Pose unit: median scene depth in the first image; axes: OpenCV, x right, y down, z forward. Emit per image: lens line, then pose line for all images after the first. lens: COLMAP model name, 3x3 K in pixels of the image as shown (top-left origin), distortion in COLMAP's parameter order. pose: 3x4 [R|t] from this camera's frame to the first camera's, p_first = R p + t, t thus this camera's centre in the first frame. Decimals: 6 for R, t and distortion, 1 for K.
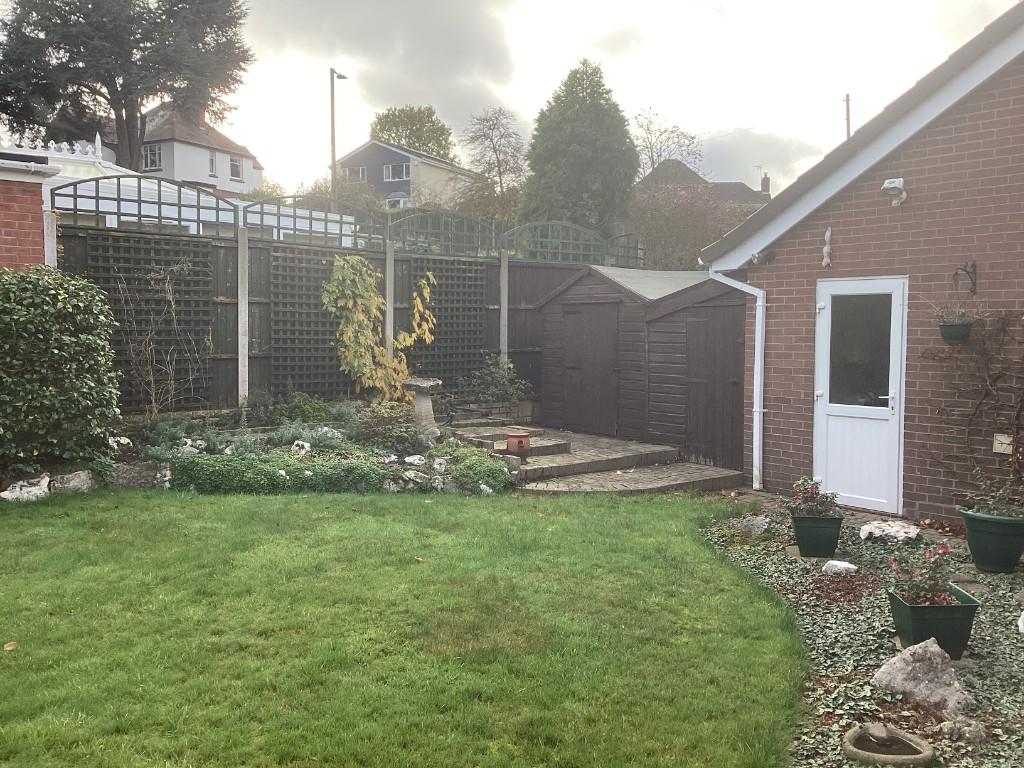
lens RADIAL K [[916.5, 0, 512.1], [0, 916.5, 382.4], [0, 0, 1]] dist [0.000214, -0.000480]
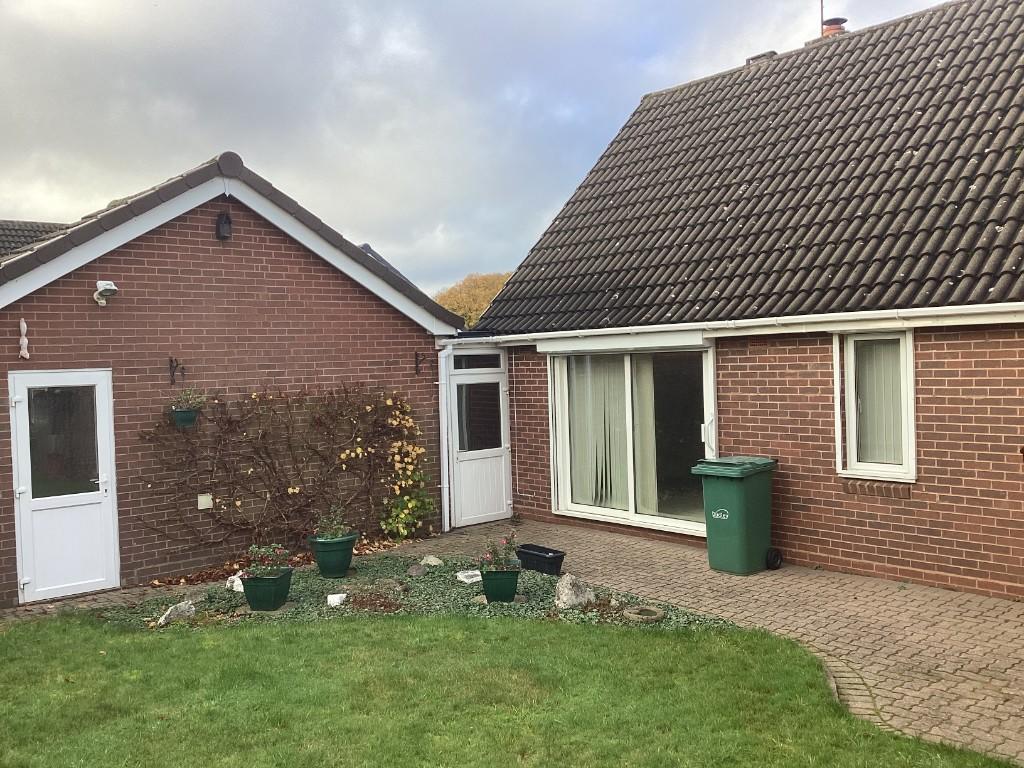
lens RADIAL K [[916.5, 0, 512.1], [0, 916.5, 384.3], [0, 0, 1]] dist [0.000214, -0.000480]
pose [[-0.008731, -0.028031, 0.999569, -0.666699], [0.096768, 0.994892, 0.028745, -0.081671], [-0.995269, 0.096977, -0.005974, 0.522393]]
